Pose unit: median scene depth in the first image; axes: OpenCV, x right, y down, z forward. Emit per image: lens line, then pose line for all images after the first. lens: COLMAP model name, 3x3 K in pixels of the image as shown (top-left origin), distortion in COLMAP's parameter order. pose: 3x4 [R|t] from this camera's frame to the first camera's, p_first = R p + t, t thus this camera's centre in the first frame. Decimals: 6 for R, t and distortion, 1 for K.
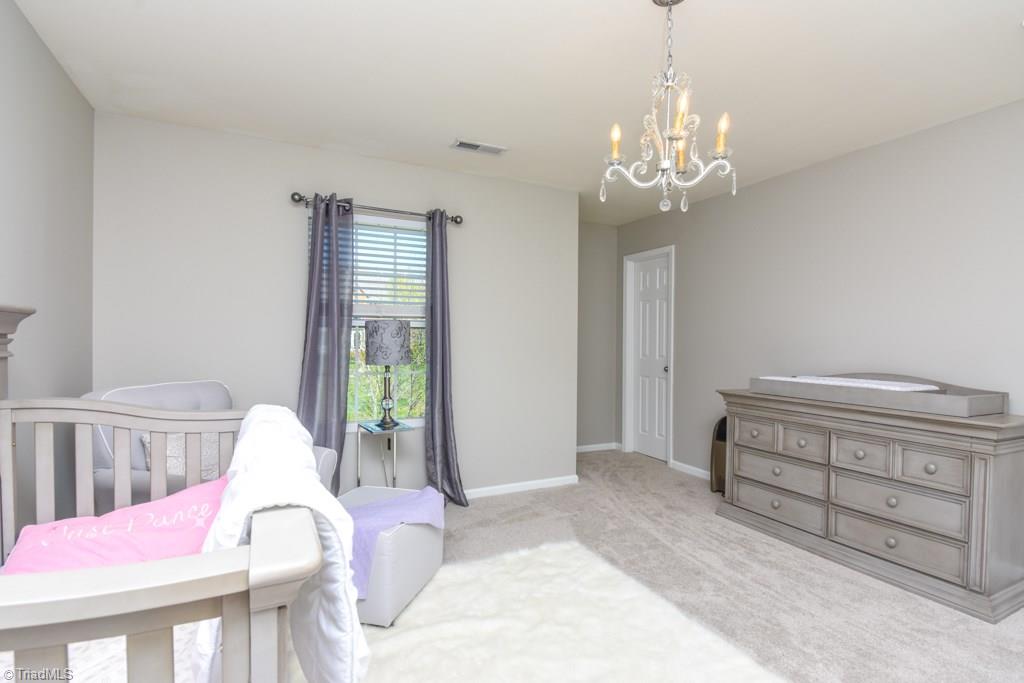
lens RADIAL K [[499.2, 0, 514.5], [0, 499.2, 349.2], [0, 0, 1]] dist [0.003549, -0.000036]
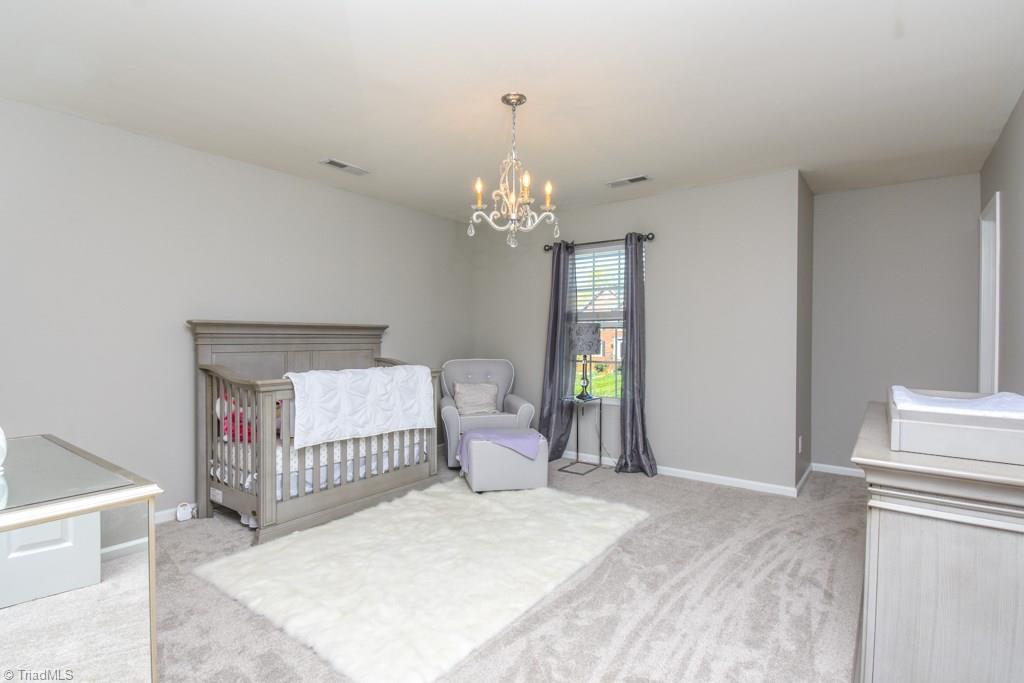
lens RADIAL K [[499.2, 0, 507.3], [0, 499.2, 337.9], [0, 0, 1]] dist [0.003549, -0.000036]
pose [[0.441423, -0.004397, -0.897289, 0.863746], [-0.018393, 0.999734, -0.013947, 0.008040], [0.897111, 0.022660, 0.441224, 0.174084]]
